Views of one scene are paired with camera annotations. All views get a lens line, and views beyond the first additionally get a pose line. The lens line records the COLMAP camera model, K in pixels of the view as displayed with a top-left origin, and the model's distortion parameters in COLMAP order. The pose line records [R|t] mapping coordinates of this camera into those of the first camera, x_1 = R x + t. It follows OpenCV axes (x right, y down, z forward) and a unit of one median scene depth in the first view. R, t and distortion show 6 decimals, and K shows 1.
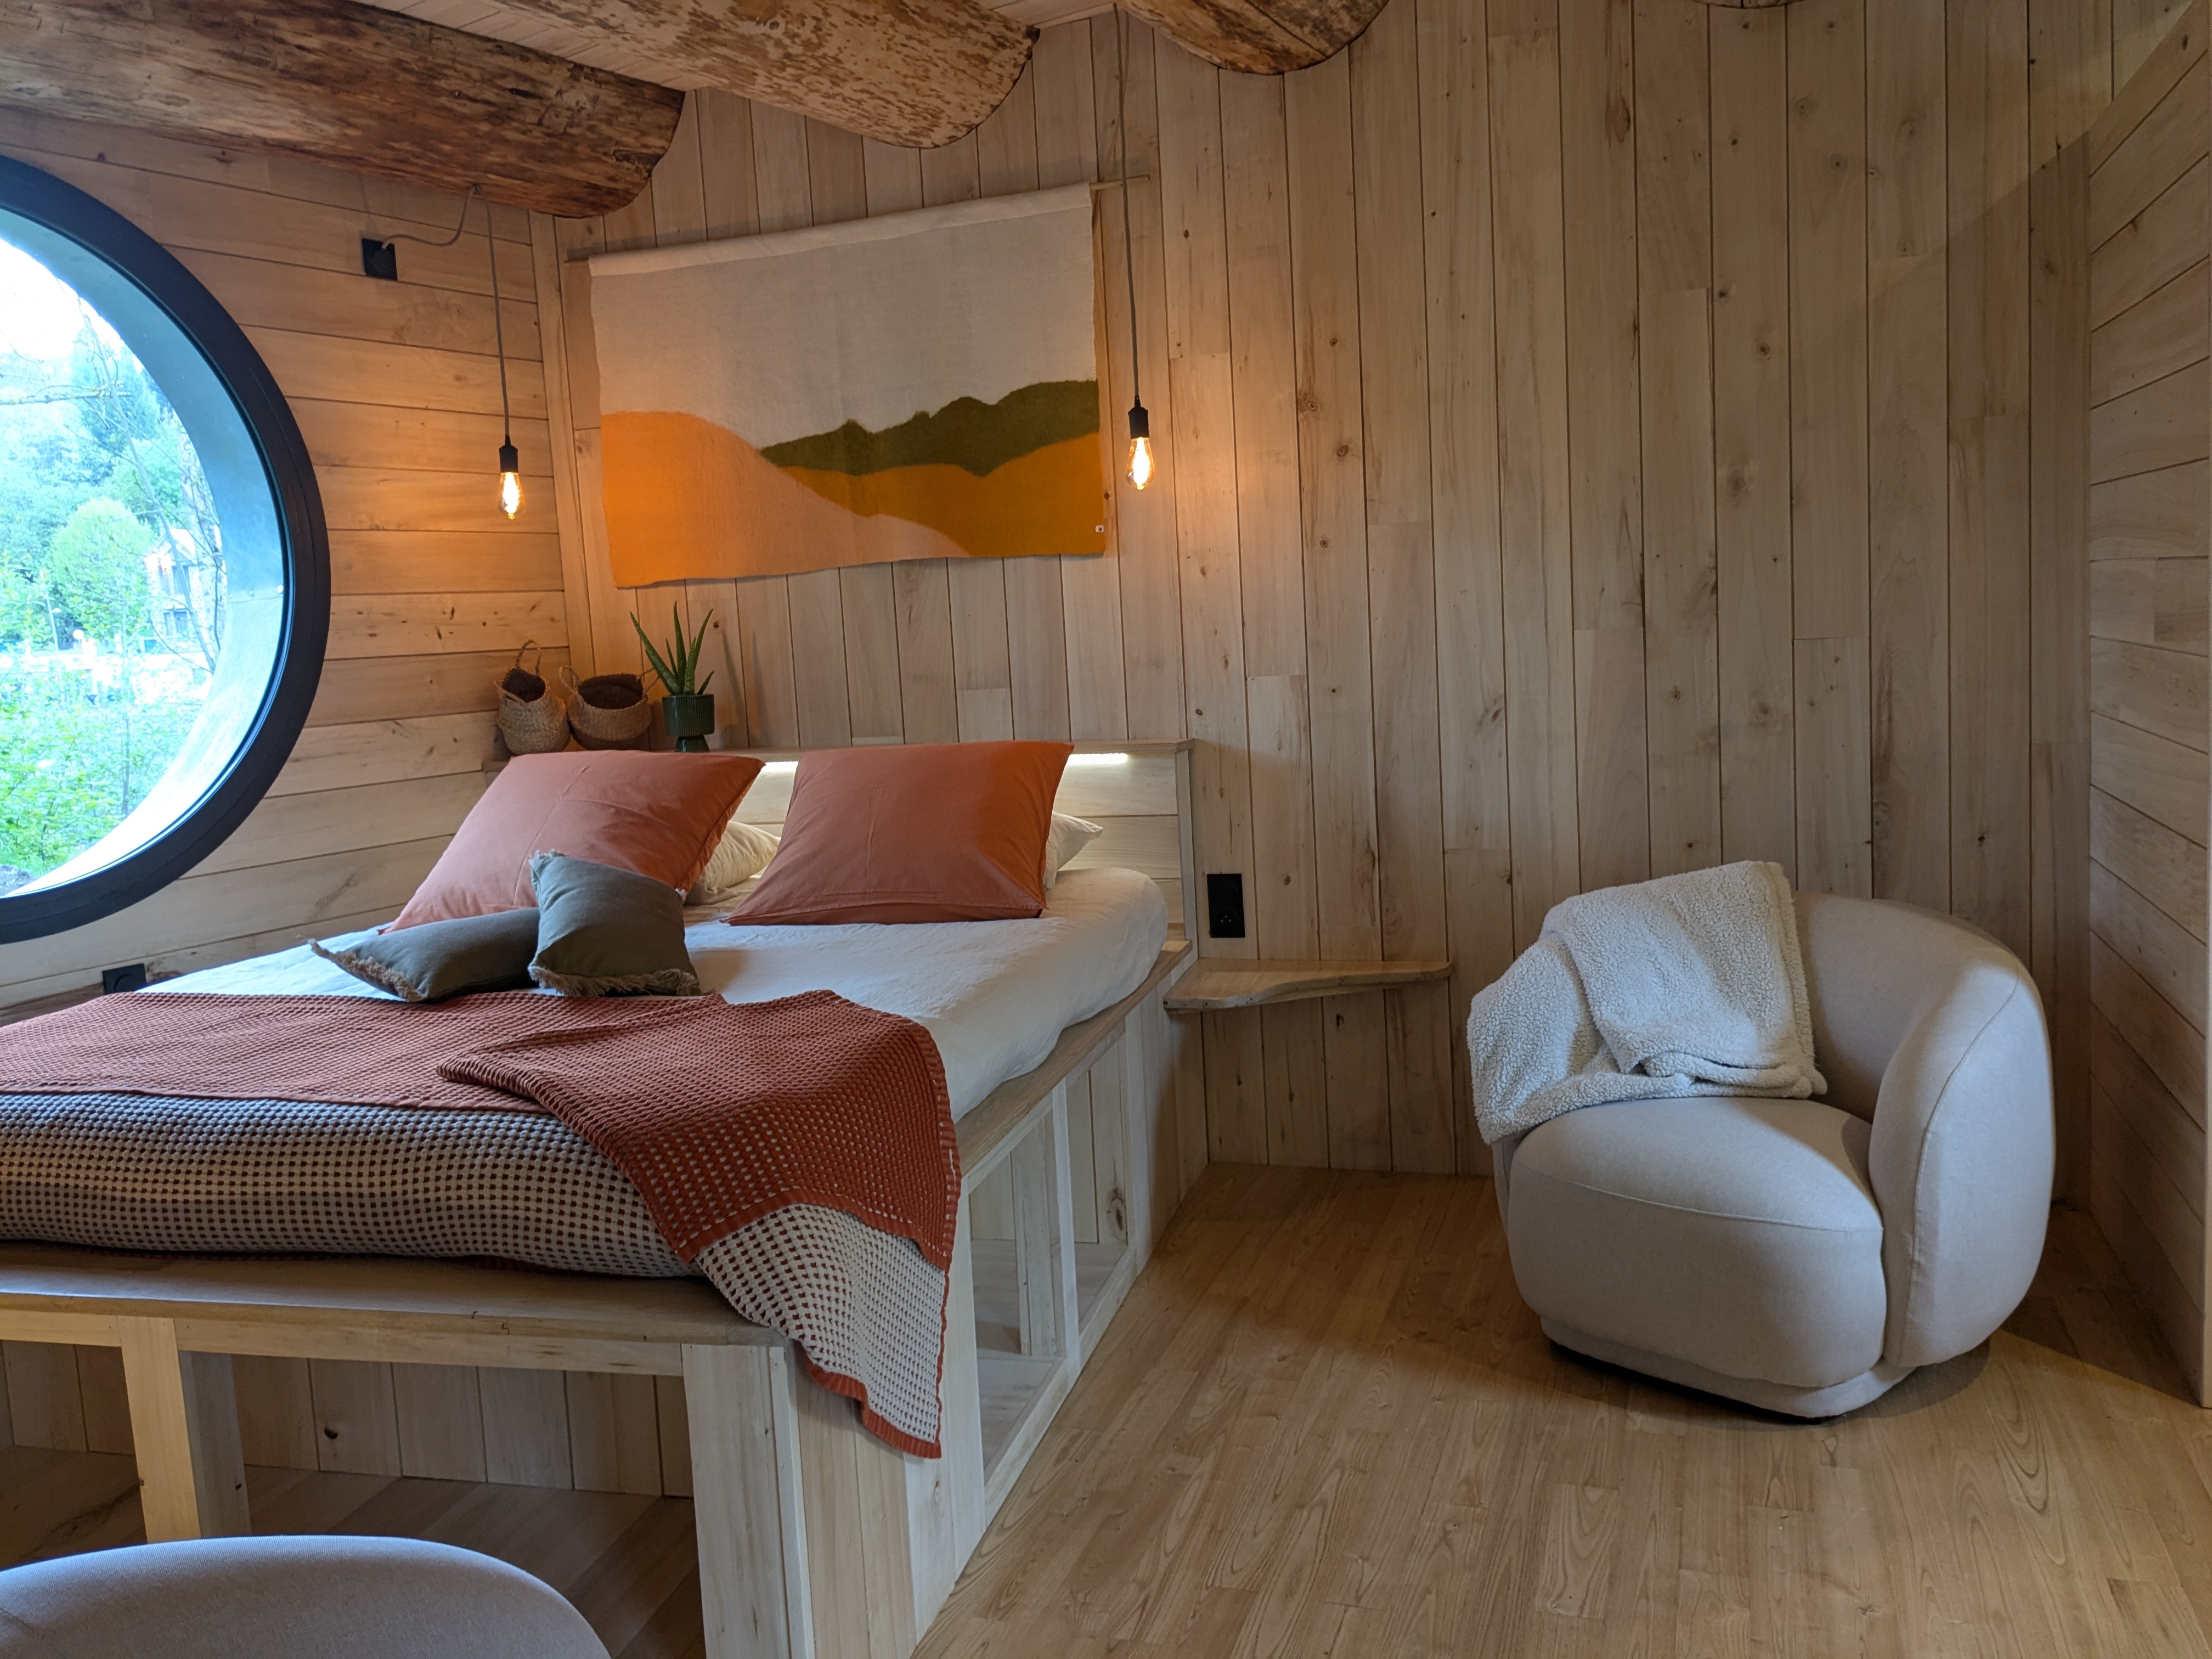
lens RADIAL K [[1750.2, 0, 1123.6], [0, 1750.2, 808.1], [0, 0, 1]] dist [0.039546, -0.067568]
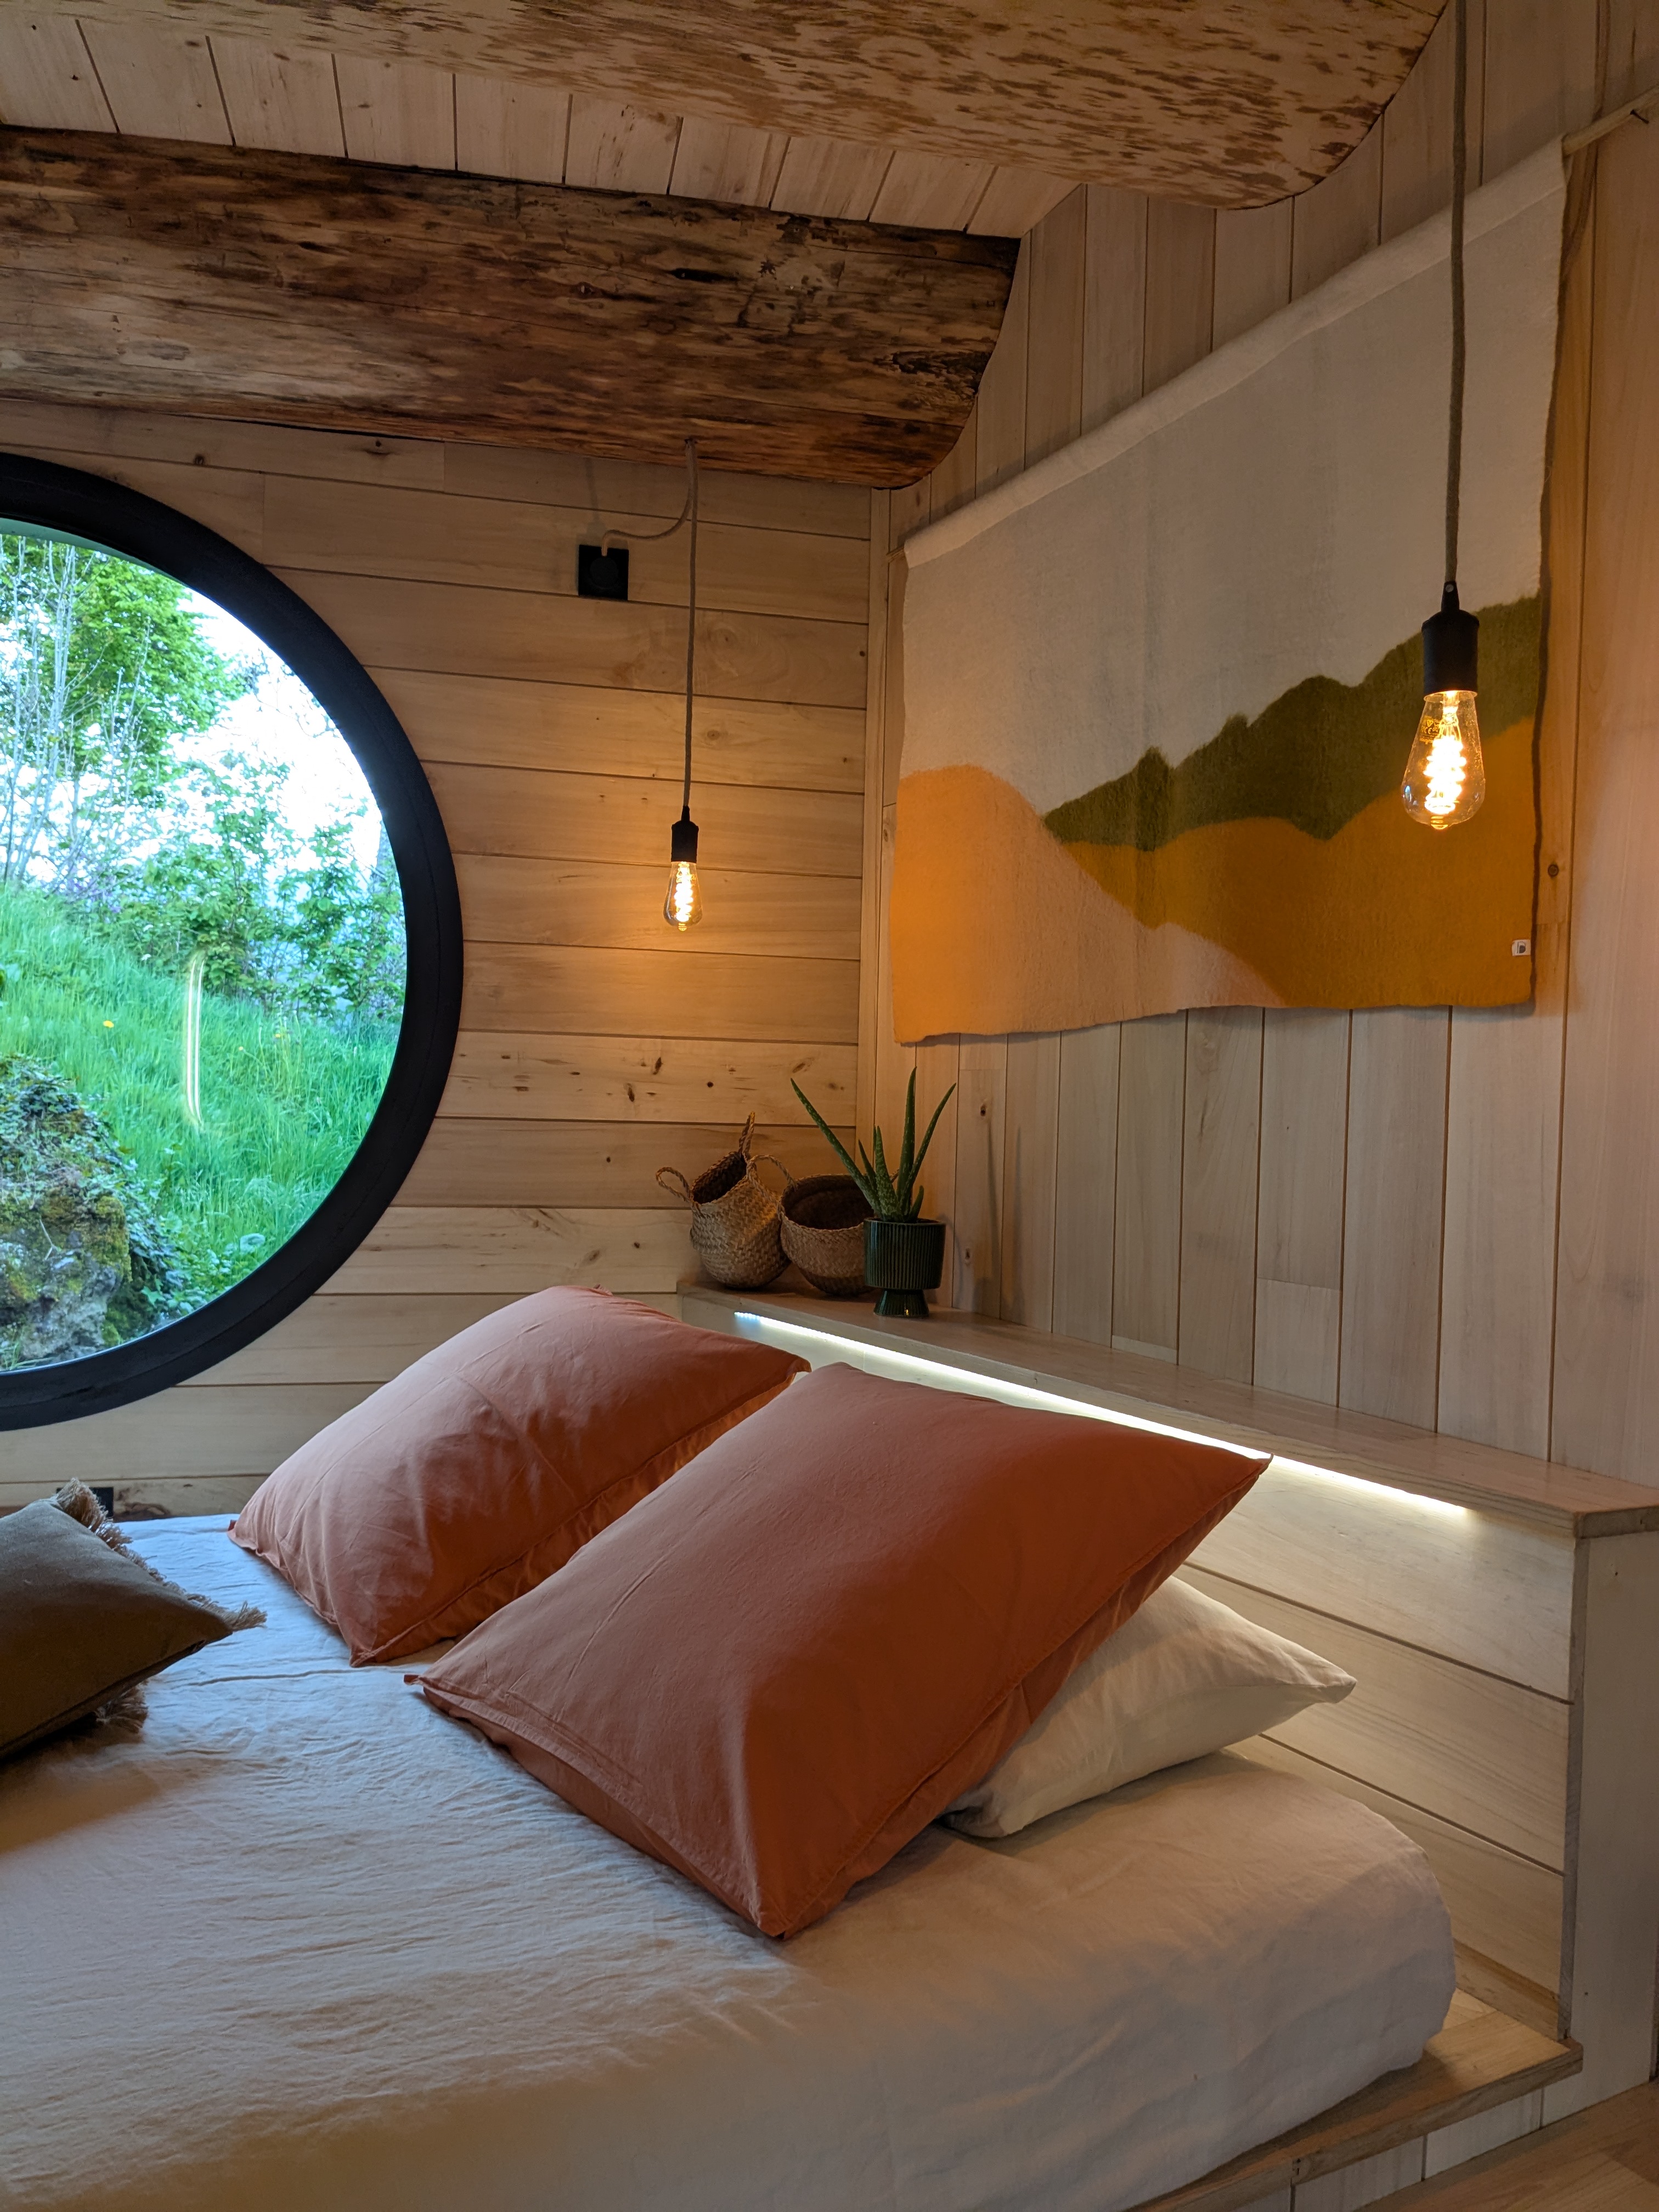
lens RADIAL K [[1750.2, 0, 819.5], [0, 1750.2, 1139.1], [0, 0, 1]] dist [0.039546, -0.067568]
pose [[0.691892, 0.086488, -0.716802, 0.173658], [-0.142936, 0.989558, -0.018571, -0.082175], [0.707711, 0.115305, 0.697030, 0.590773]]
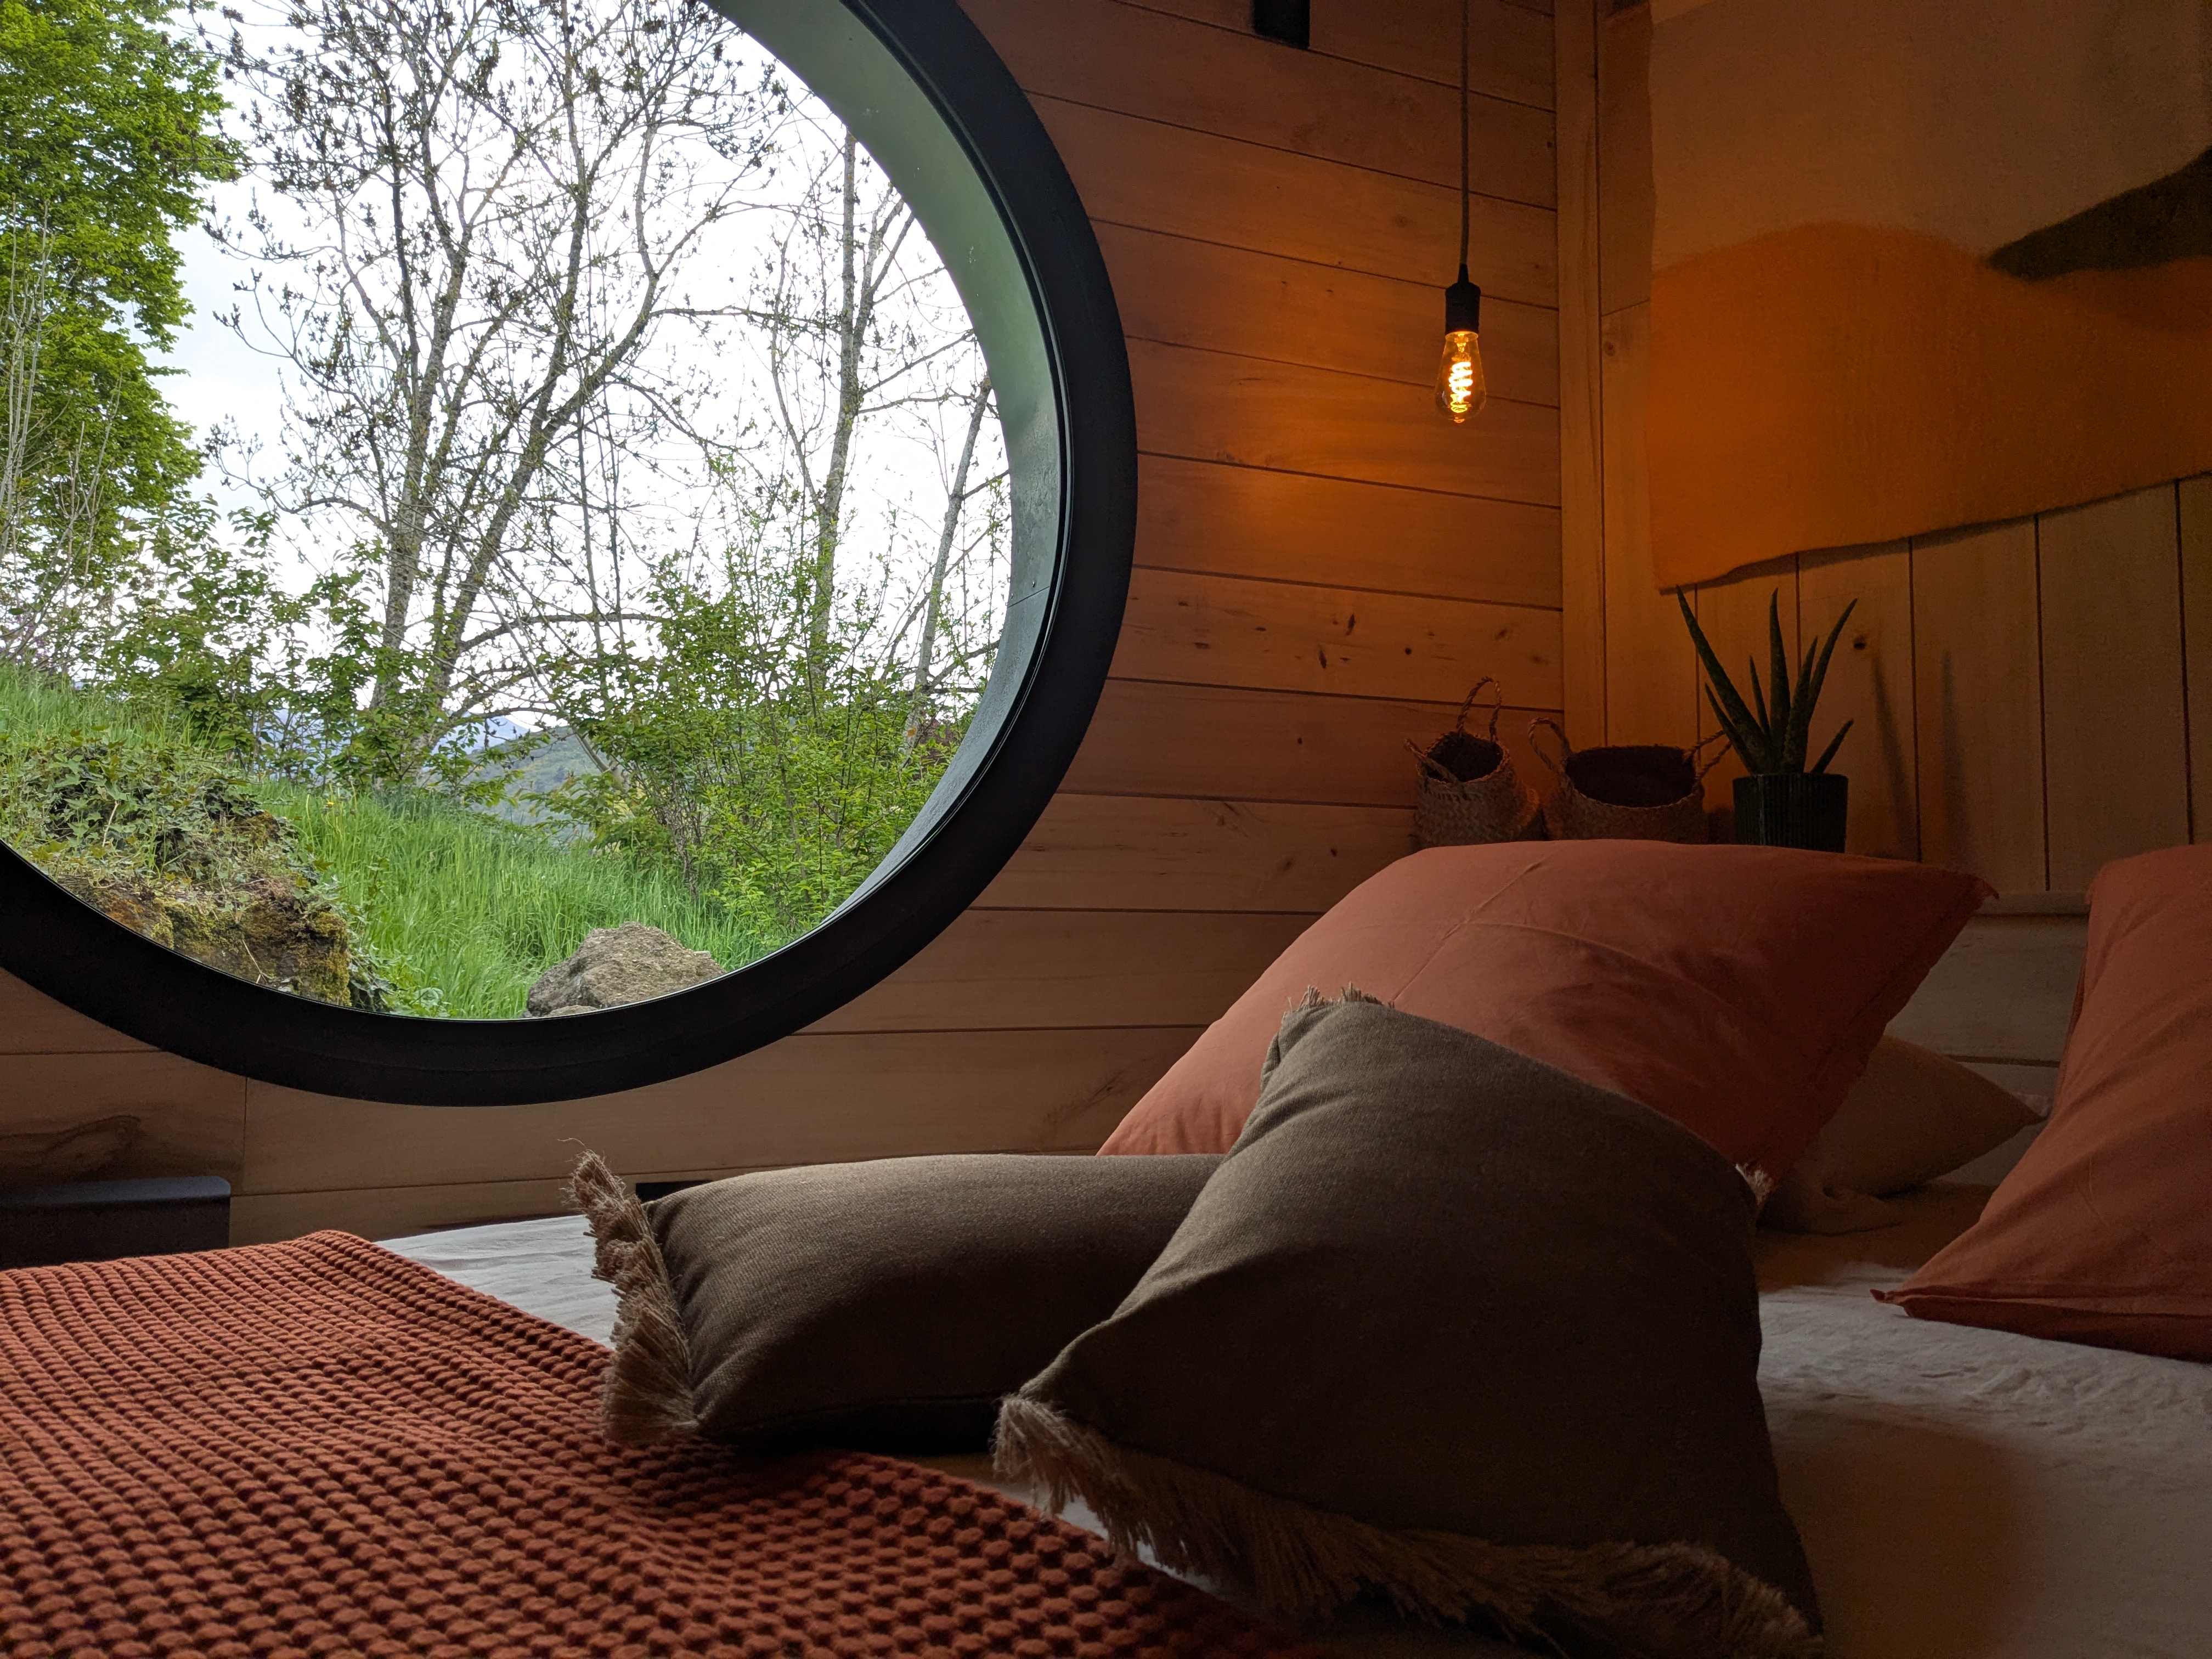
lens RADIAL K [[1750.2, 0, 1074.0], [0, 1750.2, 828.3], [0, 0, 1]] dist [0.039546, -0.067568]
pose [[0.813960, 0.020429, -0.580562, -0.138256], [-0.112375, 0.986042, -0.122855, 0.031113], [0.569949, 0.165239, 0.804894, 0.543750]]
